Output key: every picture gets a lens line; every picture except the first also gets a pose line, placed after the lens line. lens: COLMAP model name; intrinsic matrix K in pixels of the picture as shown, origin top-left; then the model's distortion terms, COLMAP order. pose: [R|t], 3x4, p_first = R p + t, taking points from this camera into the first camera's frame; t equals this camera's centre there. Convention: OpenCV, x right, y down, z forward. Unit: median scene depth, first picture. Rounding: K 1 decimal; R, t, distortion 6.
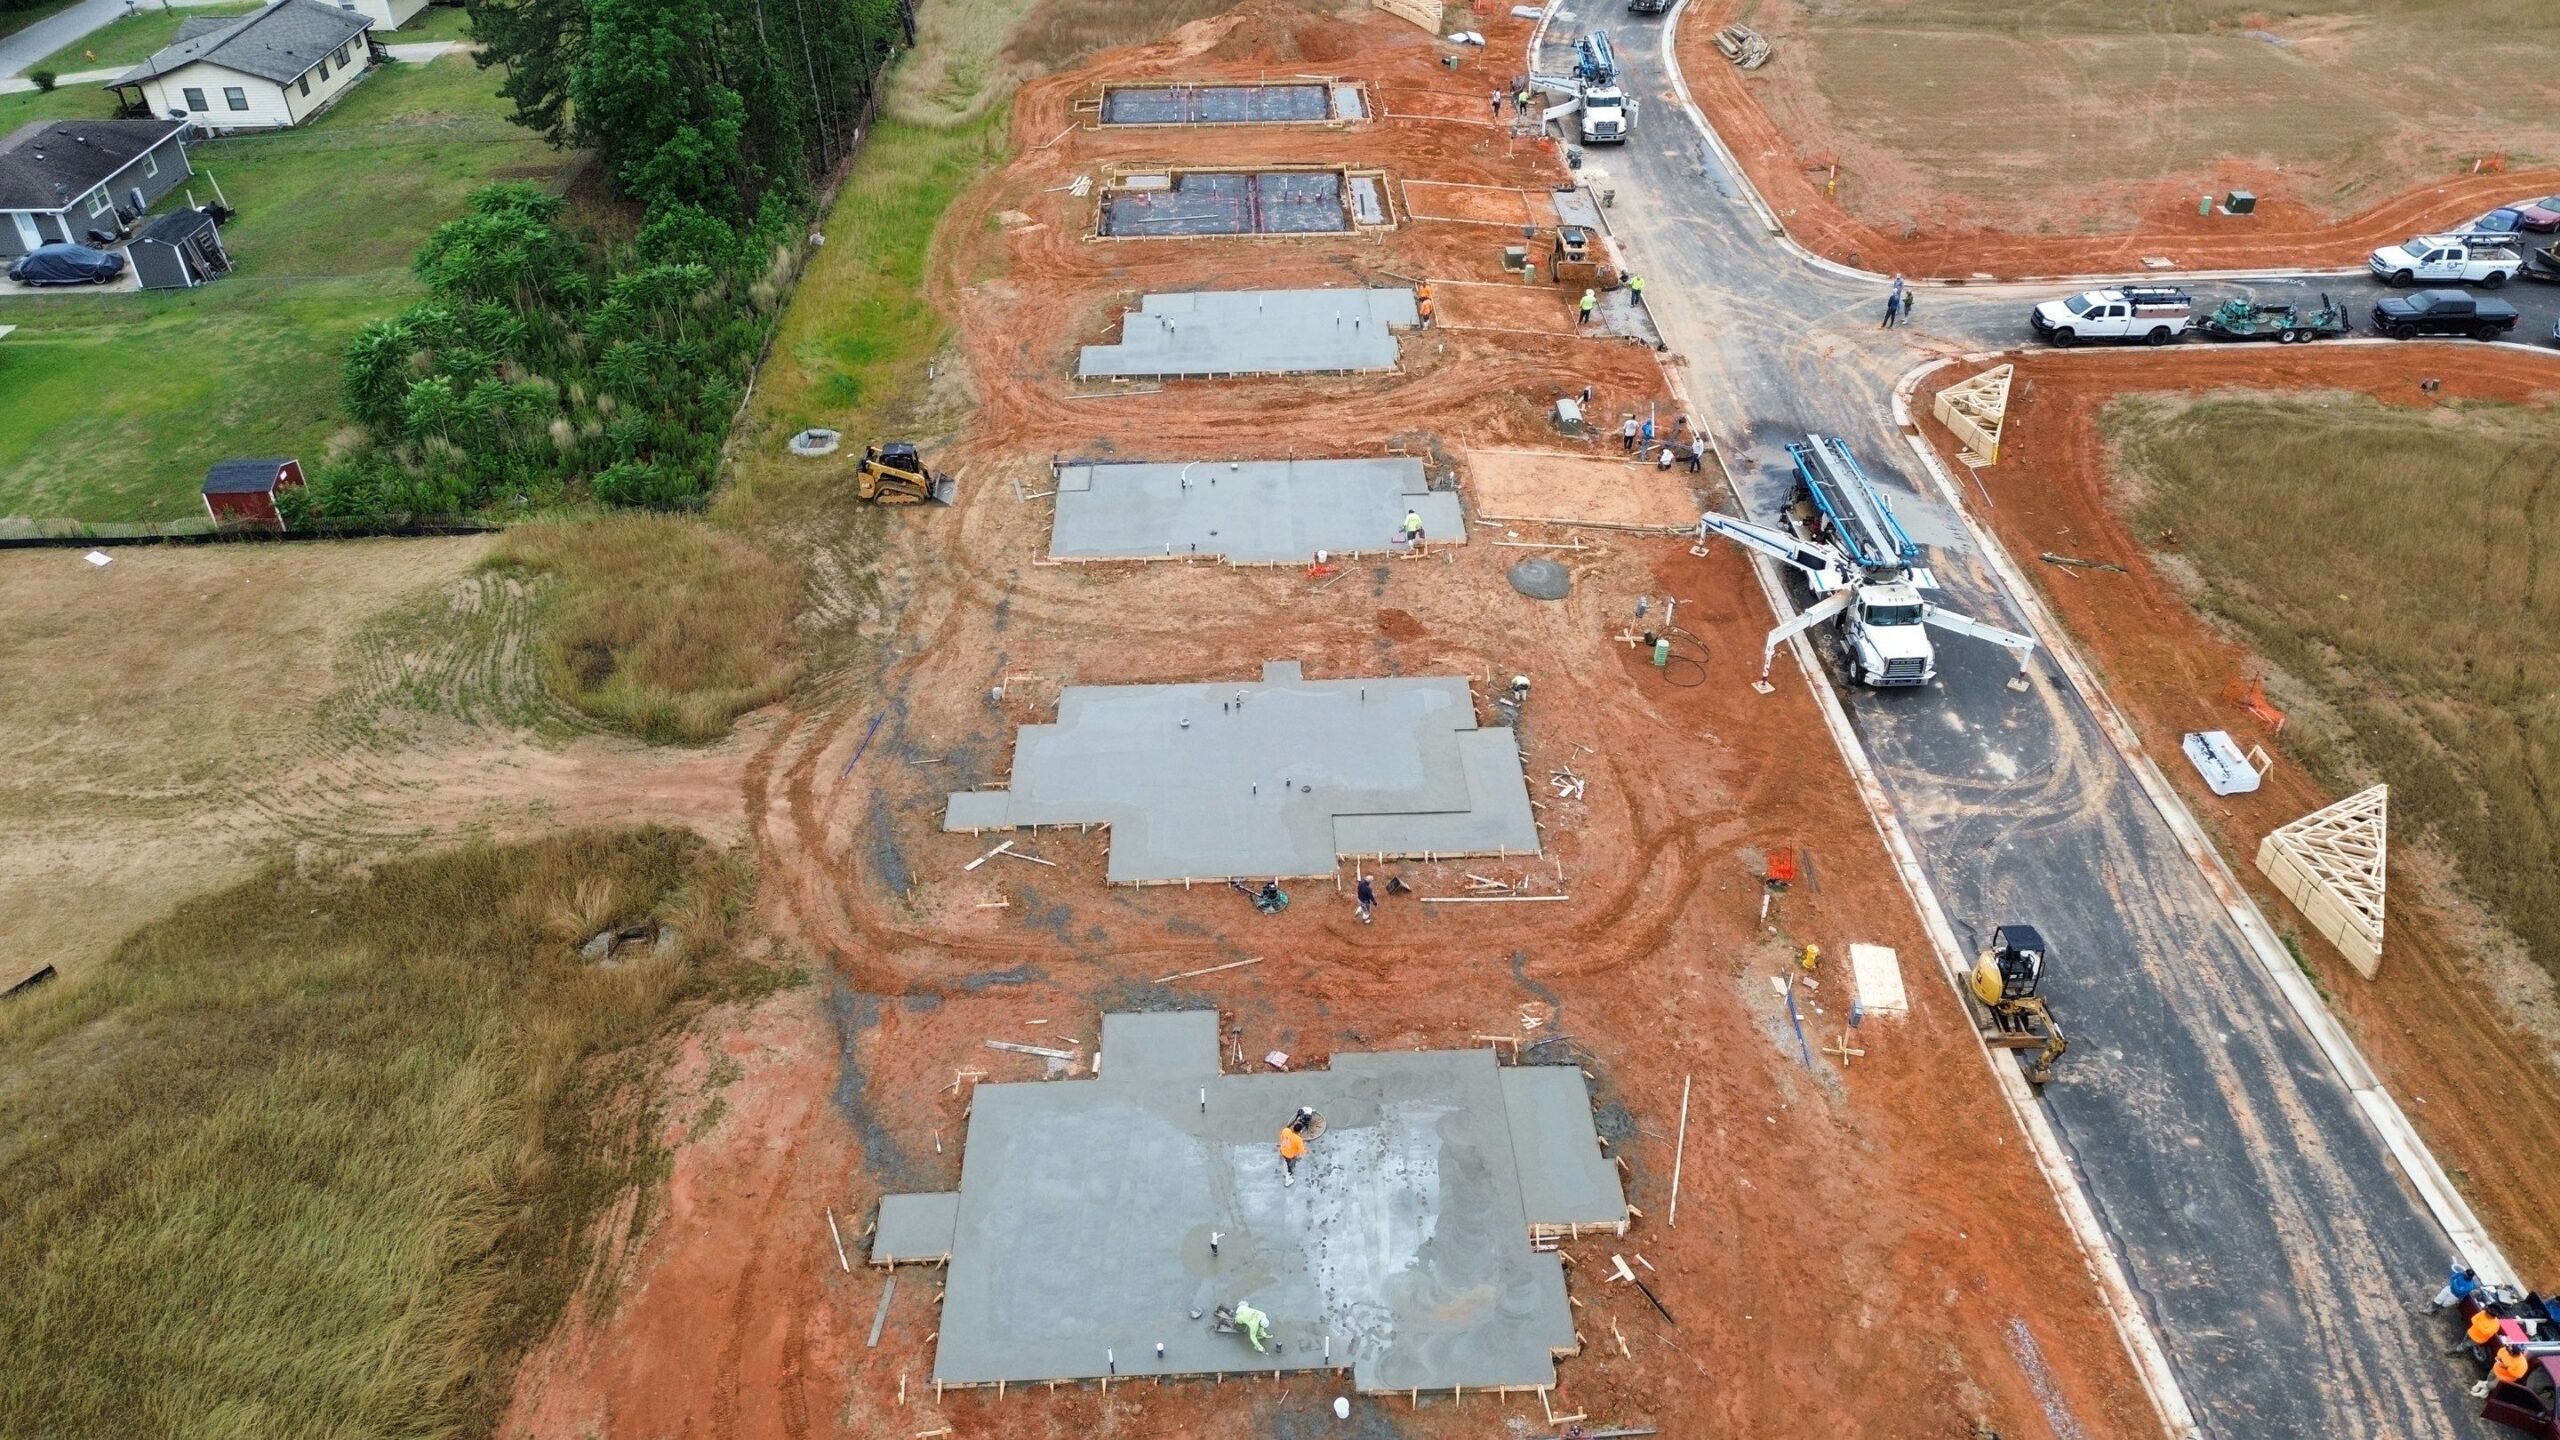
lens RADIAL K [[1821.9, 0, 1289.1], [0, 1821.9, 734.7], [0, 0, 1]] dist [0.072919, -0.077356]
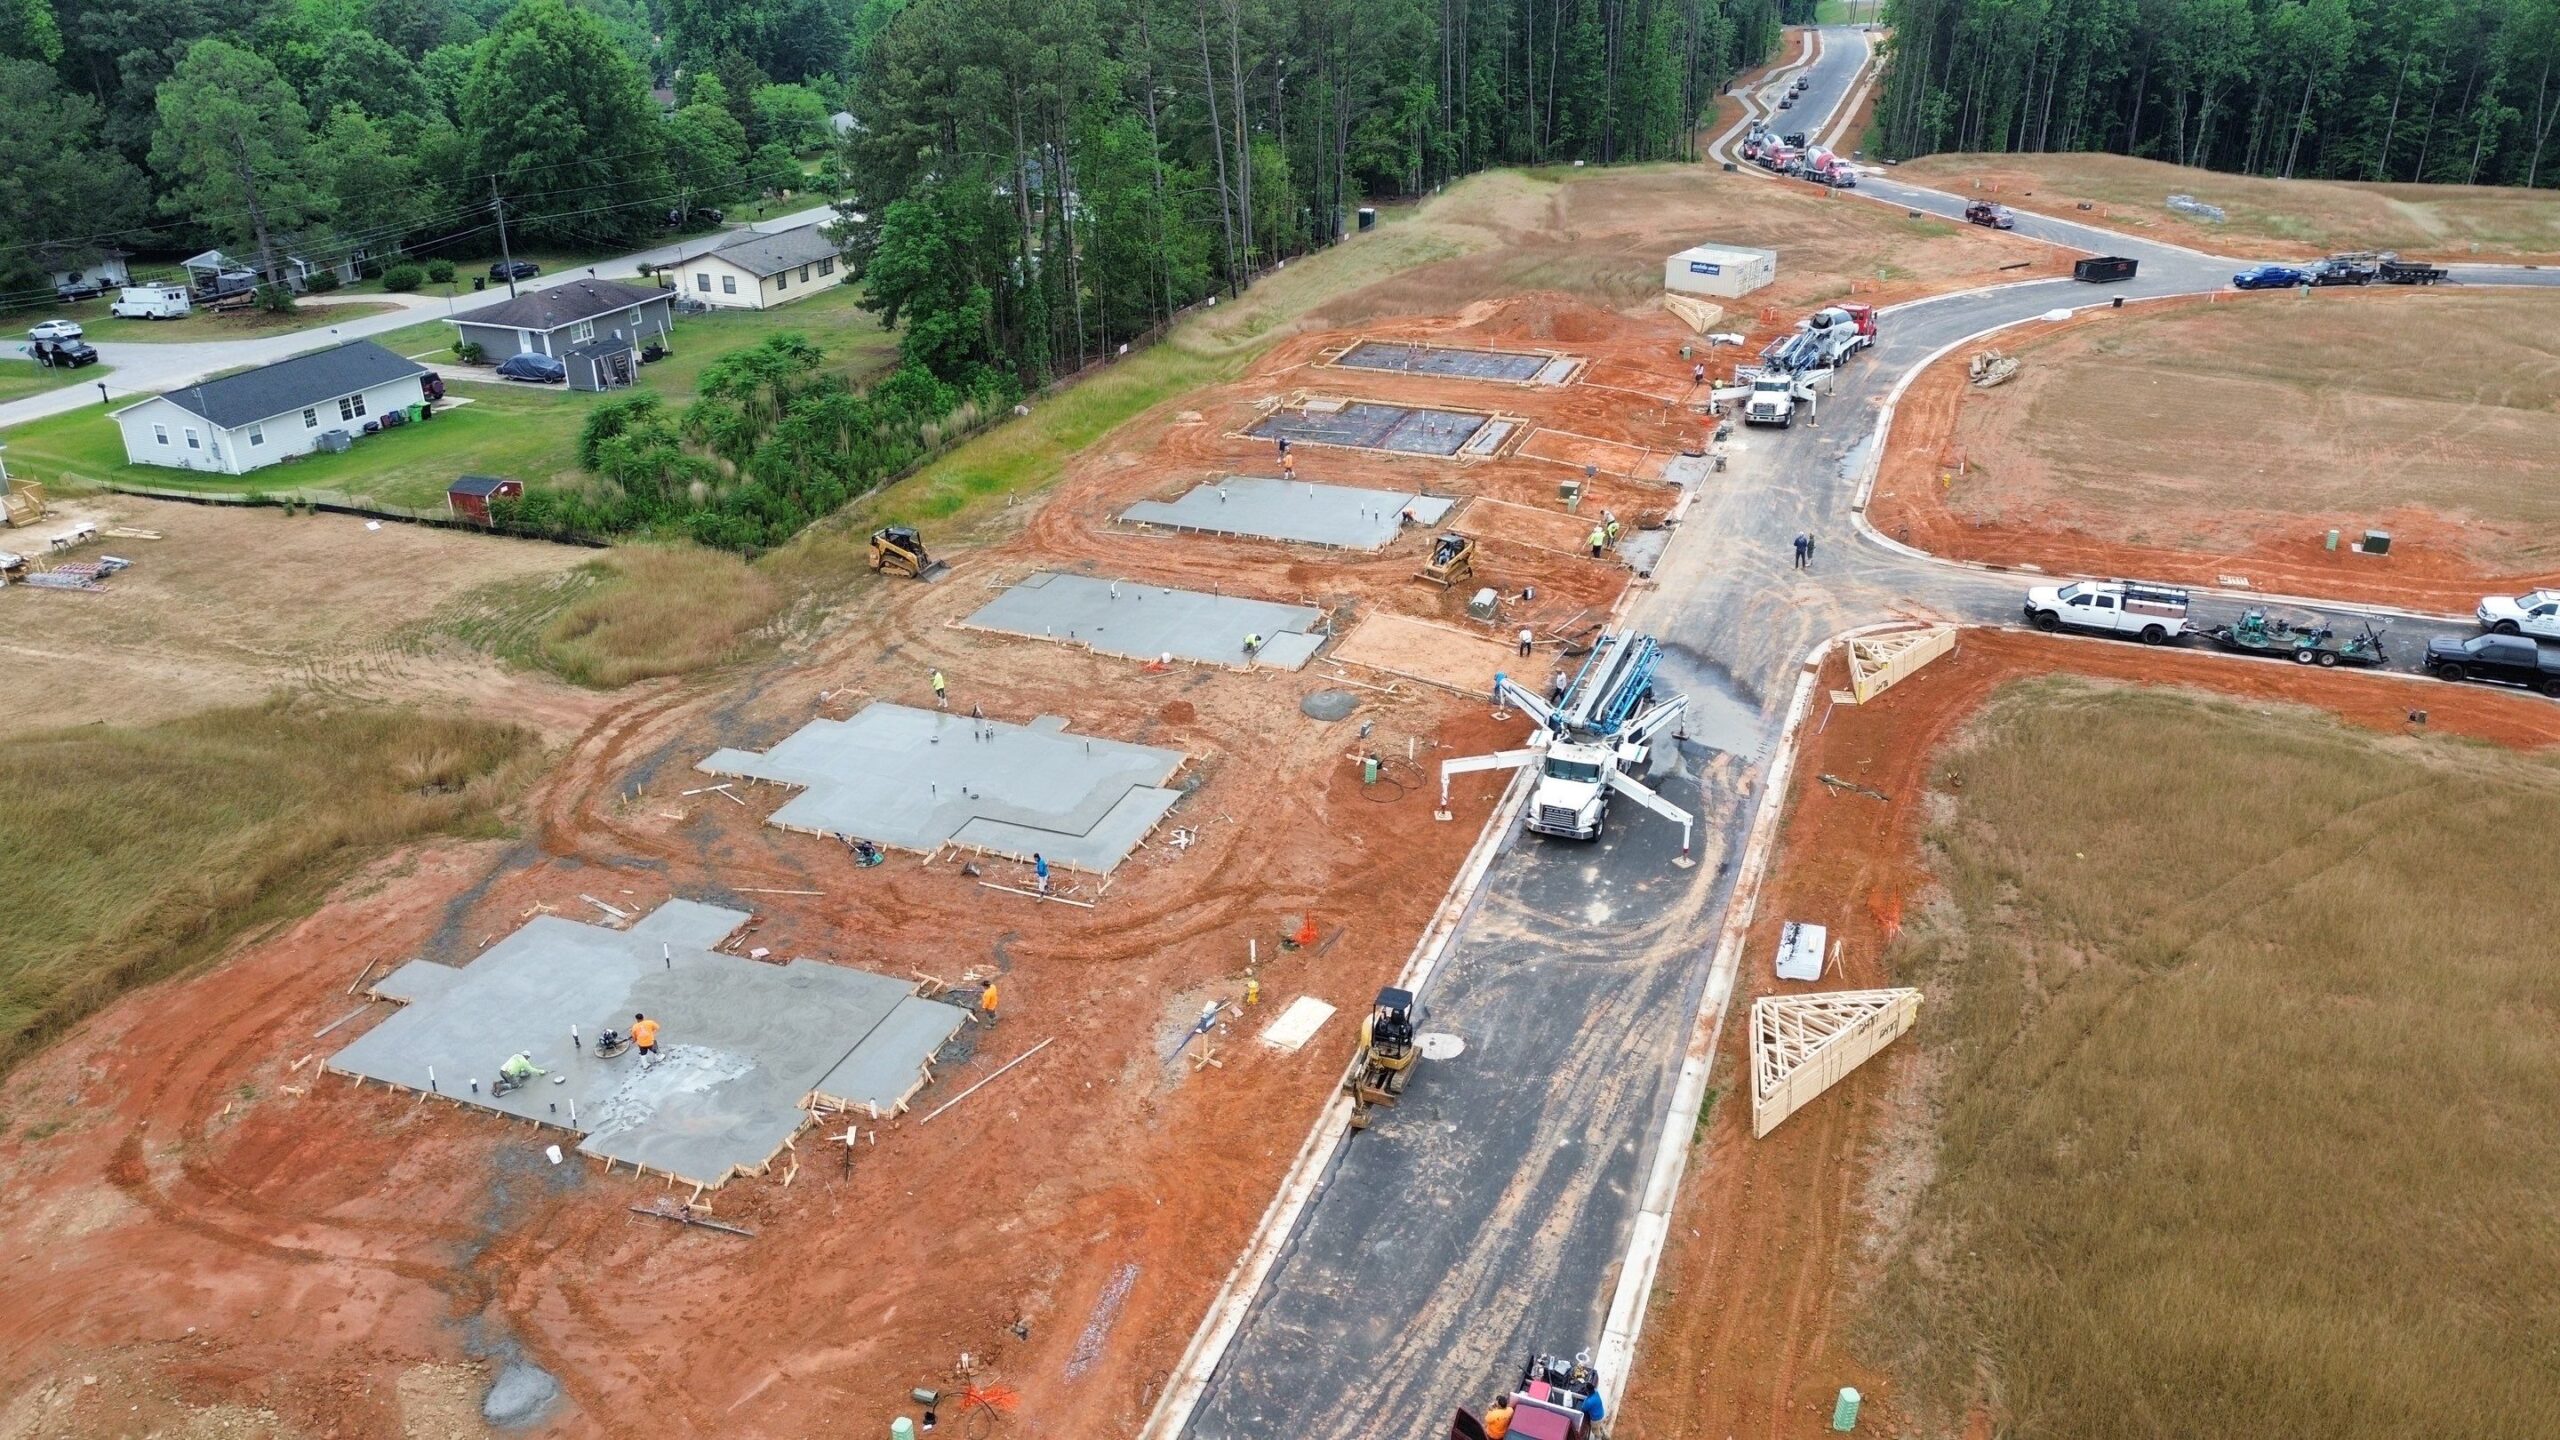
lens RADIAL K [[1825.0, 0, 1280.0], [0, 1825.0, 720.0], [0, 0, 1]] dist [0.098978, -0.130418]
pose [[0.919362, 0.167966, -0.355755, 0.497333], [-0.233300, 0.960885, -0.149234, 0.093221], [0.316774, 0.220198, 0.922587, -0.024297]]
